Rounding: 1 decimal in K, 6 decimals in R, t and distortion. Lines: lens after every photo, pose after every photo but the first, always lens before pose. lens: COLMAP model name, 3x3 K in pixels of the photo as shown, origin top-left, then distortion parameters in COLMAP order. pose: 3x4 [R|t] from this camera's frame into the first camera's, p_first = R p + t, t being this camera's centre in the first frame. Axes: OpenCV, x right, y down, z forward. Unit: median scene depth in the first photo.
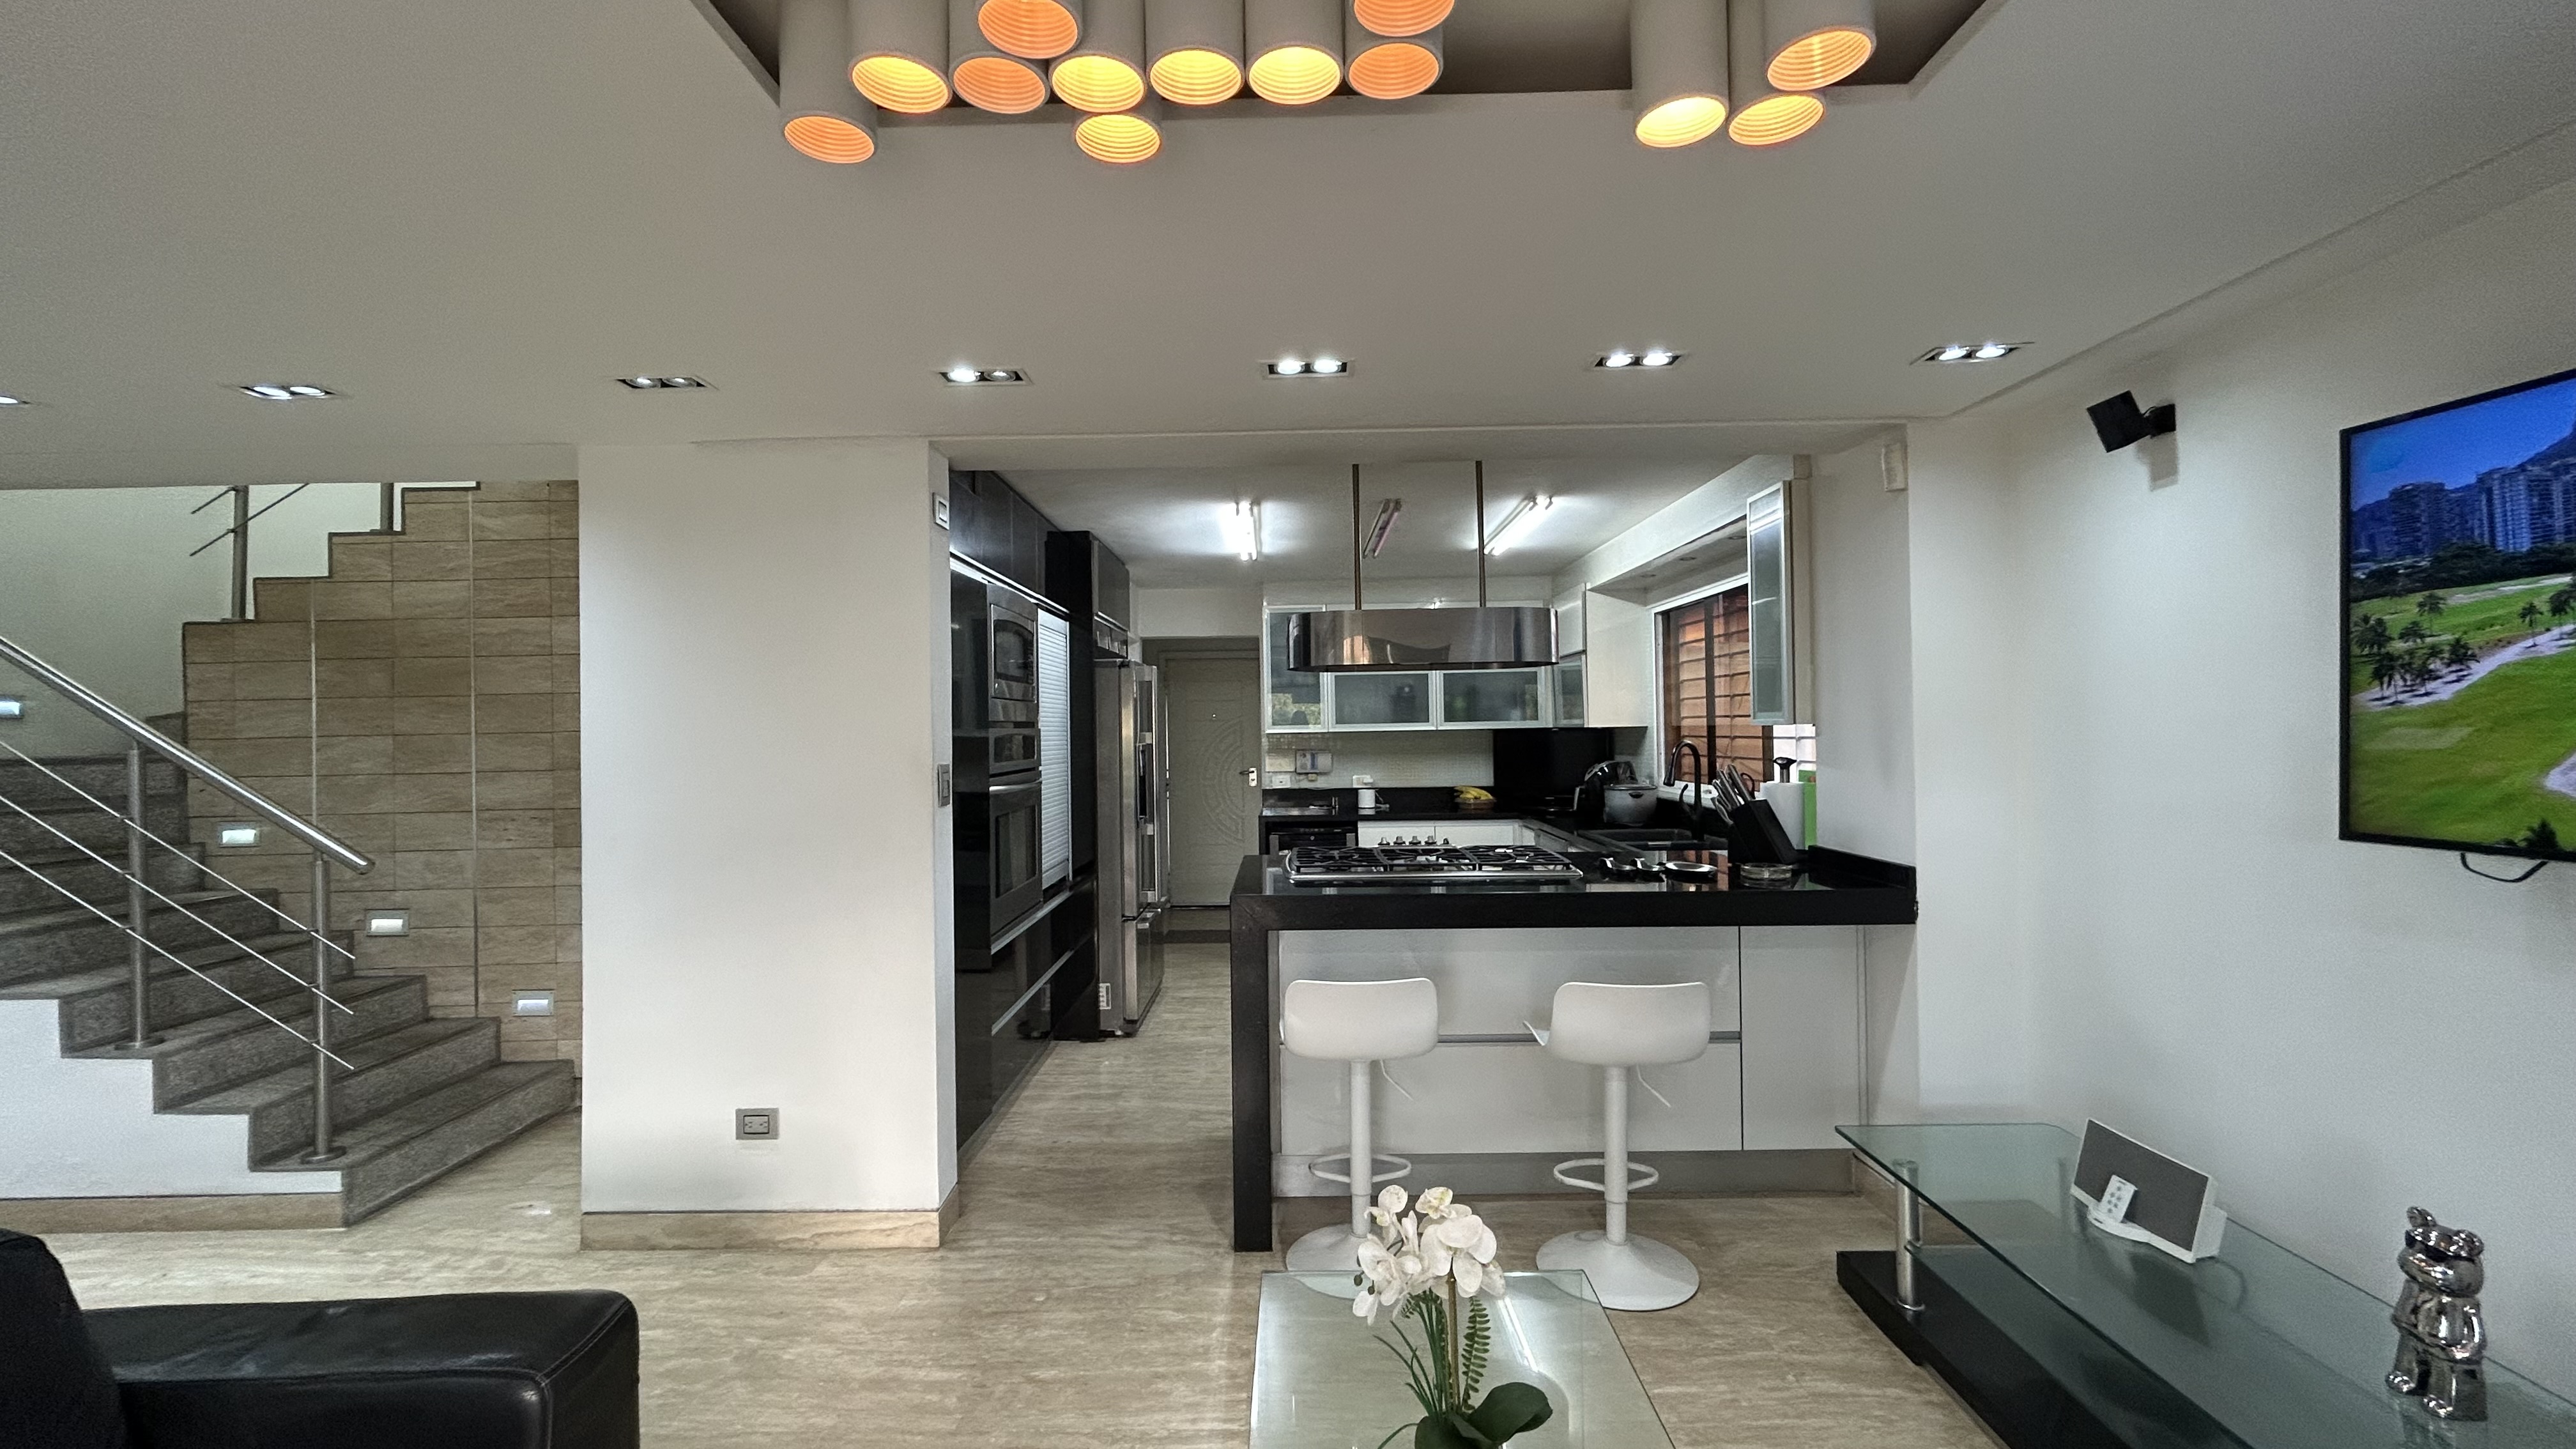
lens RADIAL K [[1045.7, 0, 1282.1], [0, 1045.7, 720.5], [0, 0, 1]] dist [0.000526, 0.000367]
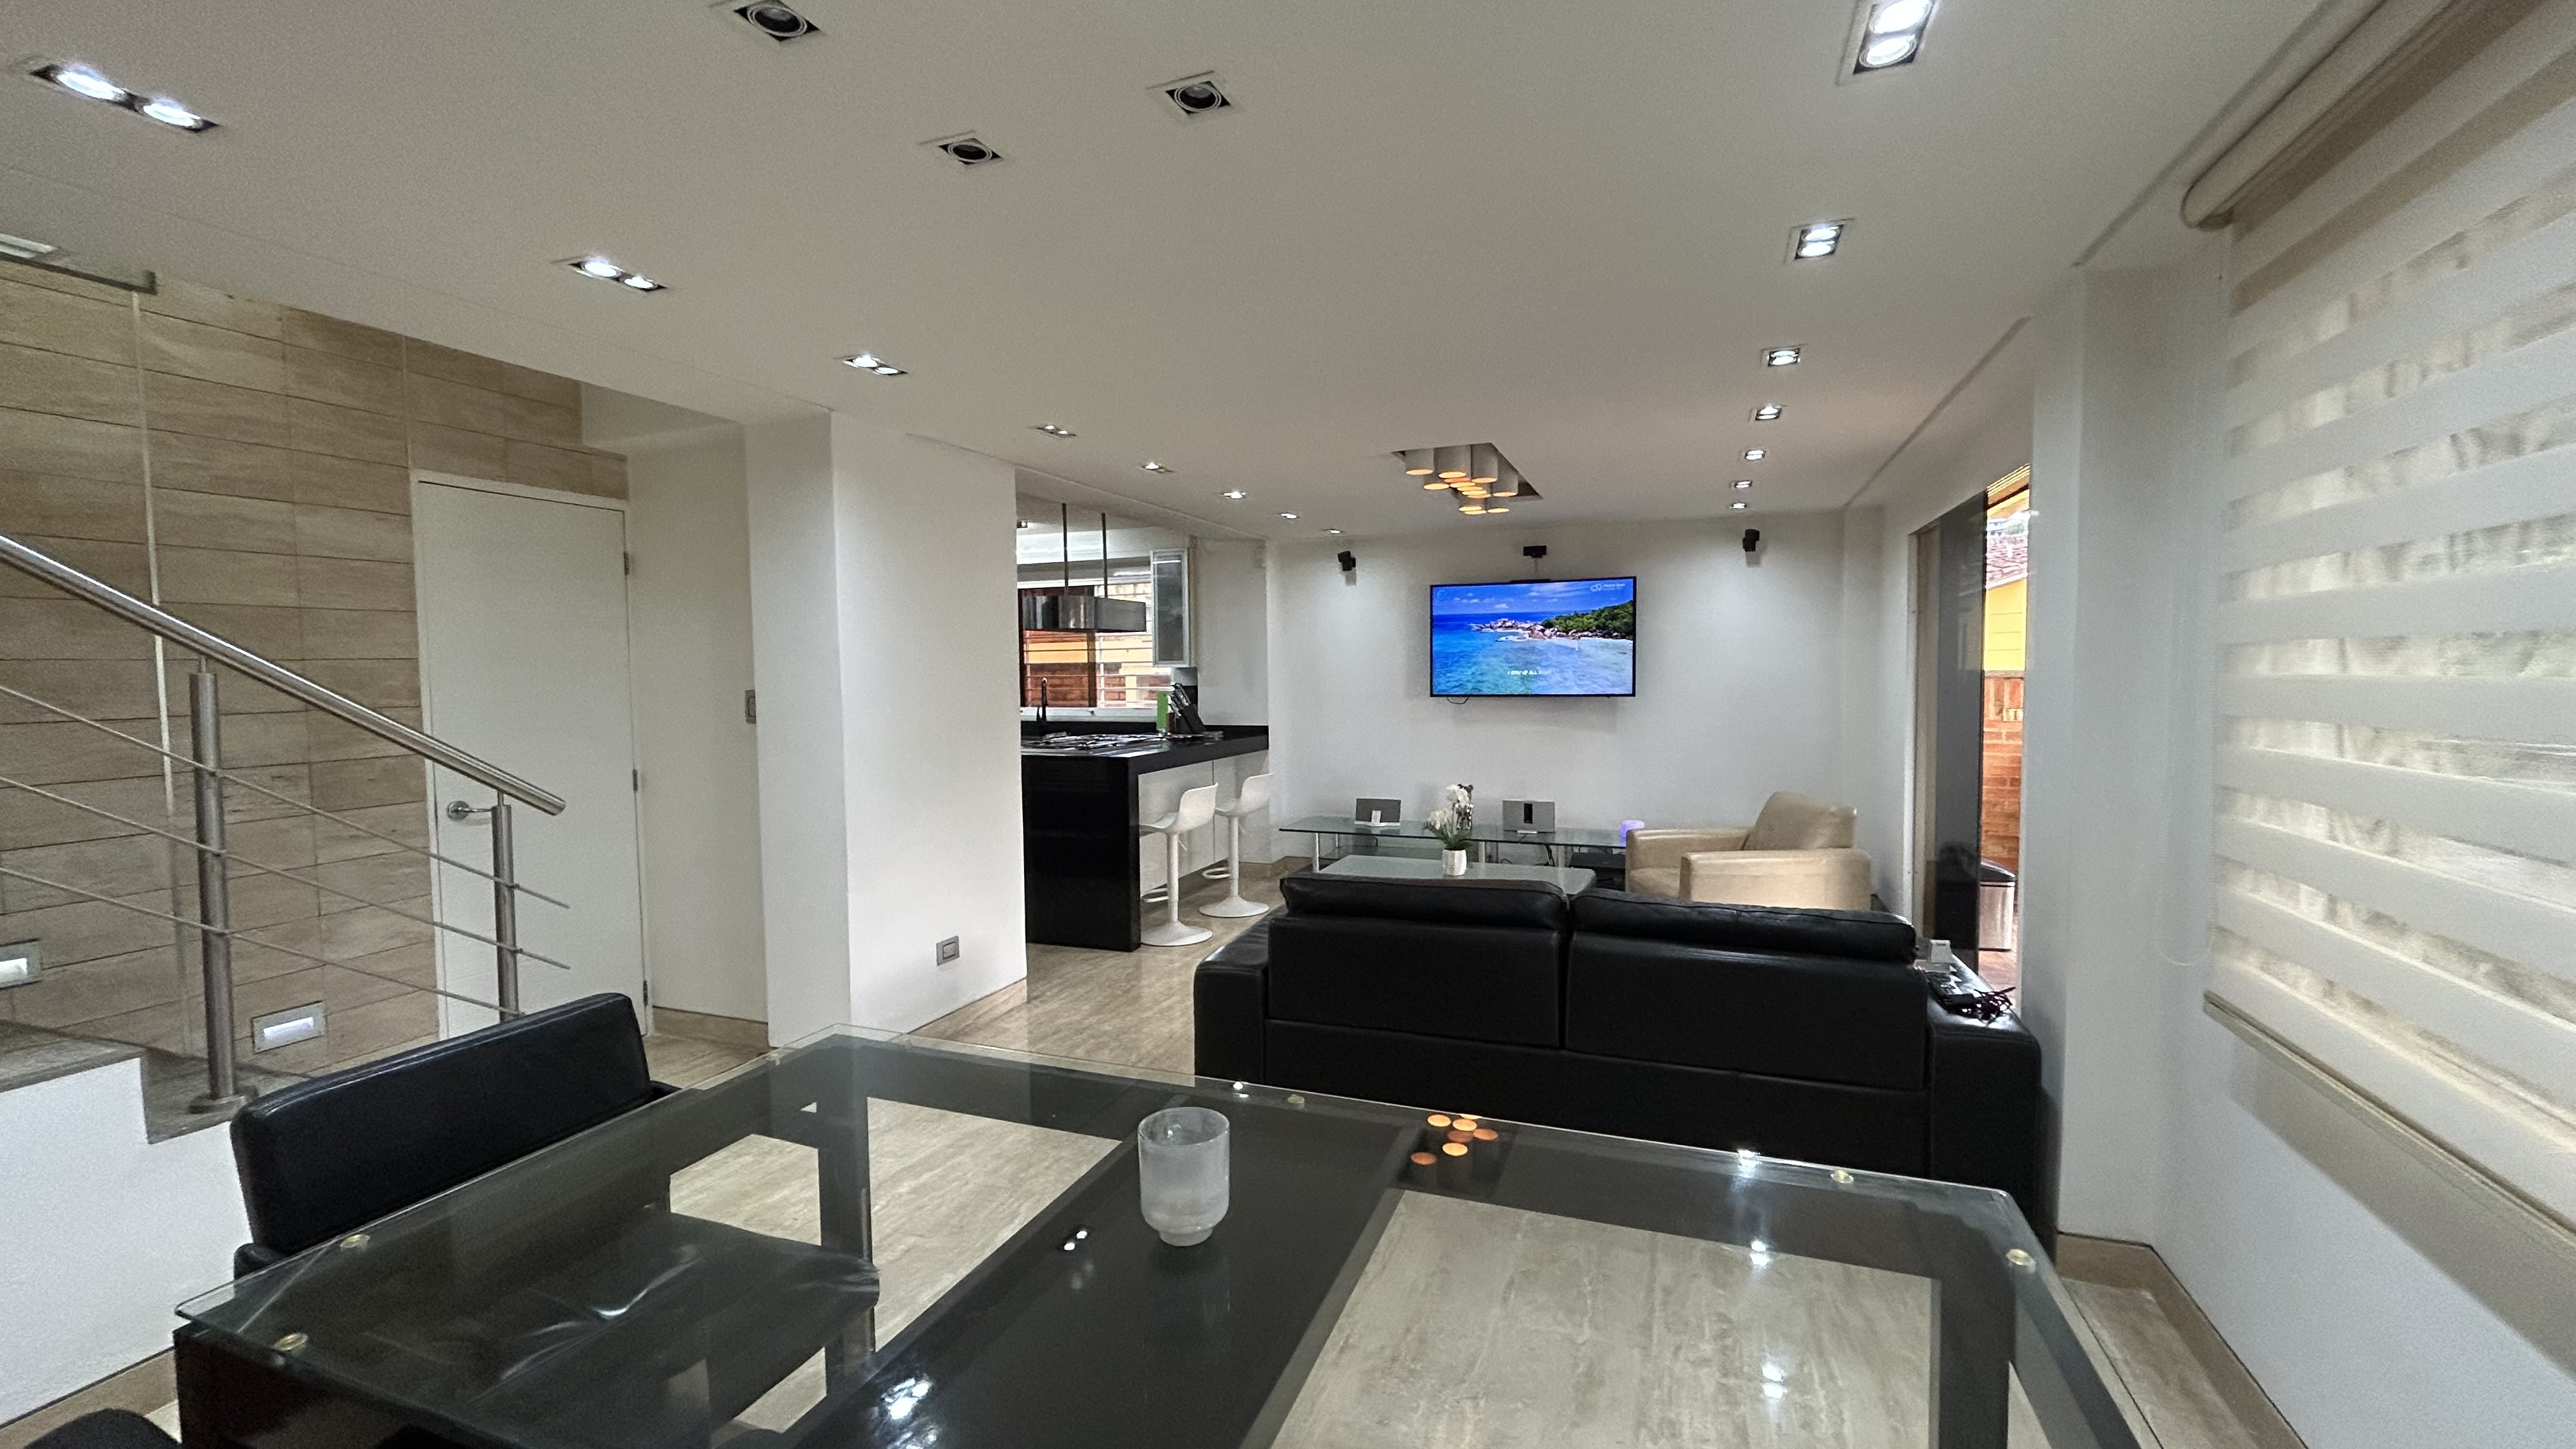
lens RADIAL K [[1045.7, 0, 1289.2], [0, 1045.7, 727.8], [0, 0, 1]] dist [0.000526, 0.000367]
pose [[0.345965, -0.042283, 0.937294, -1.153881], [-0.000721, 0.998972, 0.045332, 0.024806], [-0.938247, -0.016359, 0.345579, 0.085373]]
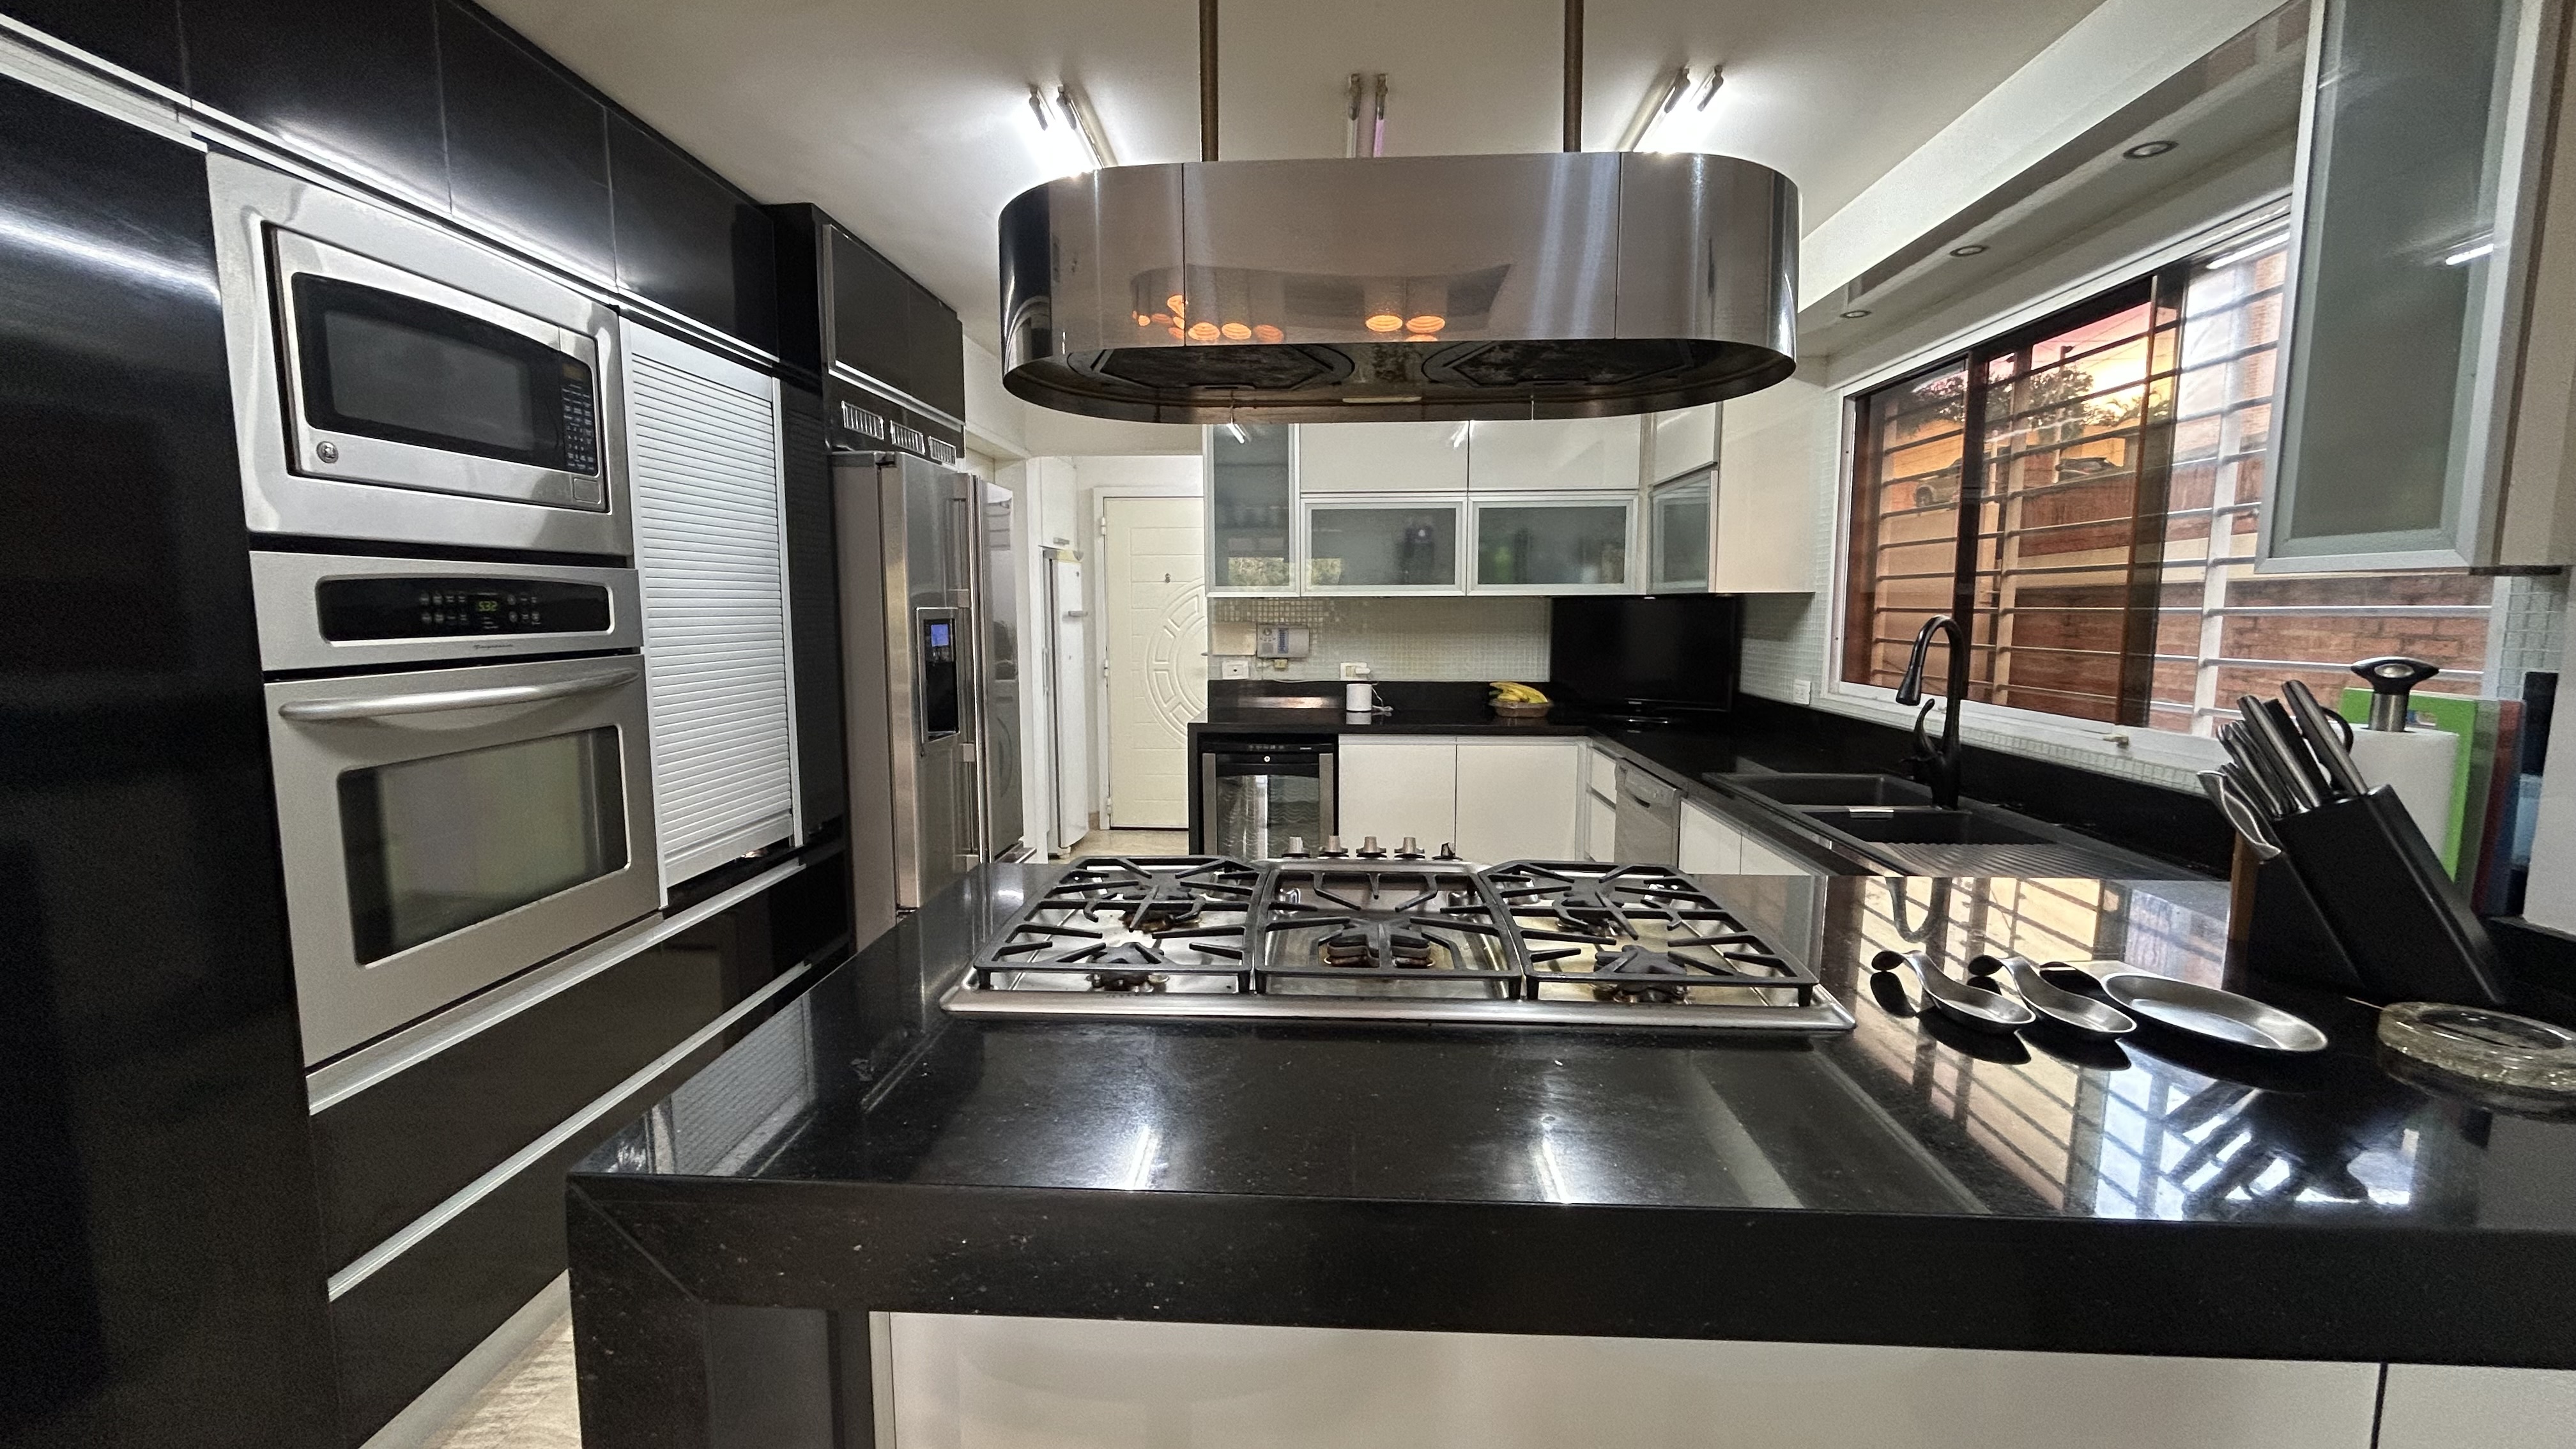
lens RADIAL K [[1045.7, 0, 1285.7], [0, 1045.7, 717.8], [0, 0, 1]] dist [0.000526, 0.000367]
pose [[0.999176, 0.018221, -0.036279, 0.091699], [-0.013883, 0.993103, 0.116419, 0.015089], [0.038150, -0.115819, 0.992537, 0.512476]]
